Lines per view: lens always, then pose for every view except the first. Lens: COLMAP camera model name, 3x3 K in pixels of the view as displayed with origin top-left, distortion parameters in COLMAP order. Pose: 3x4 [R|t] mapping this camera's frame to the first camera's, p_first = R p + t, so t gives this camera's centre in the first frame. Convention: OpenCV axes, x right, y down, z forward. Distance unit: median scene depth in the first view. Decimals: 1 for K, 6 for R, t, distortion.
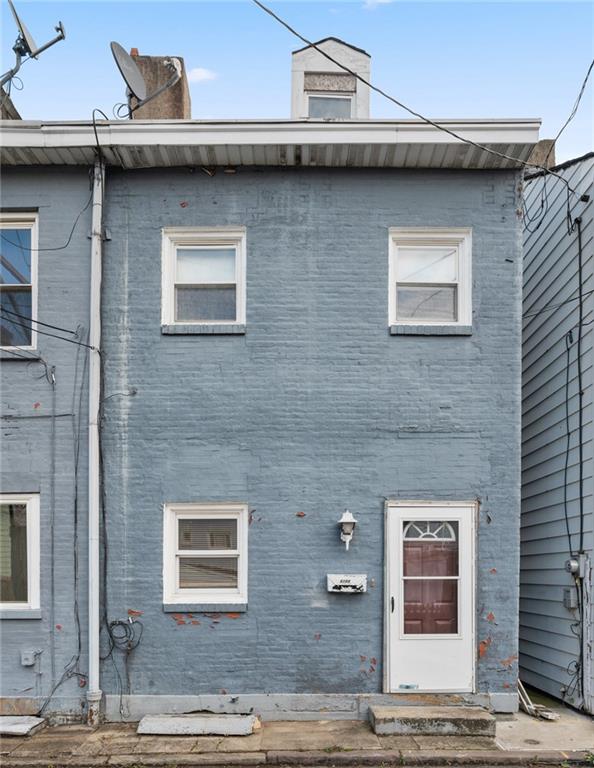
lens RADIAL K [[504.3, 0, 298.5], [0, 504.3, 436.6], [0, 0, 1]] dist [-0.002815, -0.000106]
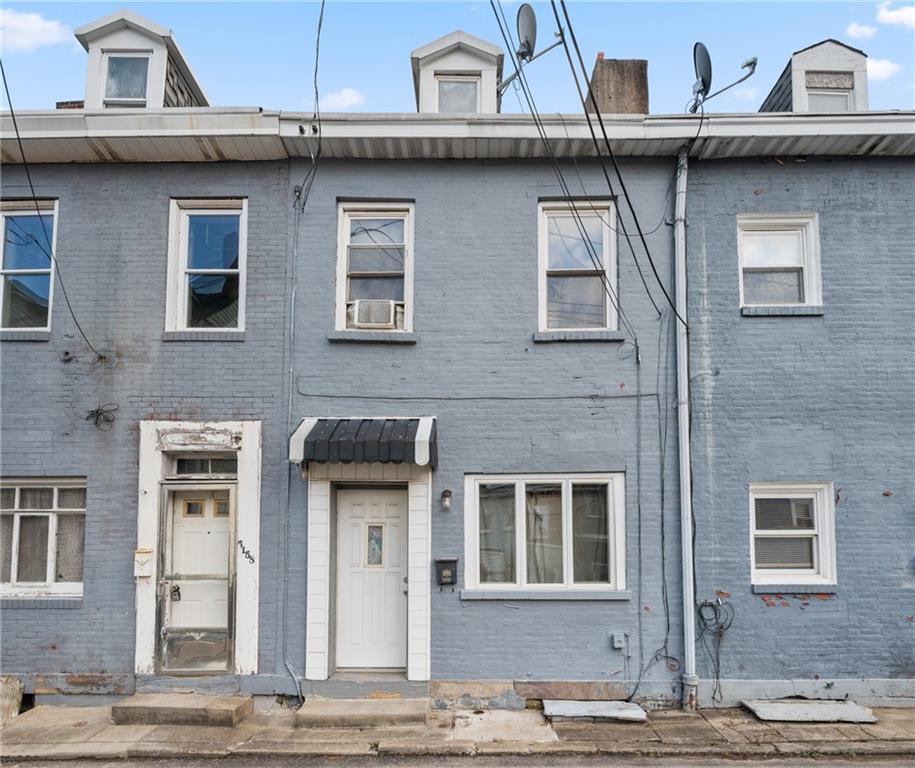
lens RADIAL K [[493.6, 0, 457.5], [0, 493.6, 384.0], [0, 0, 1]] dist [-0.000793, 0.000942]
pose [[0.999938, -0.002353, -0.010908, -0.833617], [0.001547, 0.997307, -0.073328, 0.007595], [0.011052, 0.073307, 0.997248, 0.007417]]
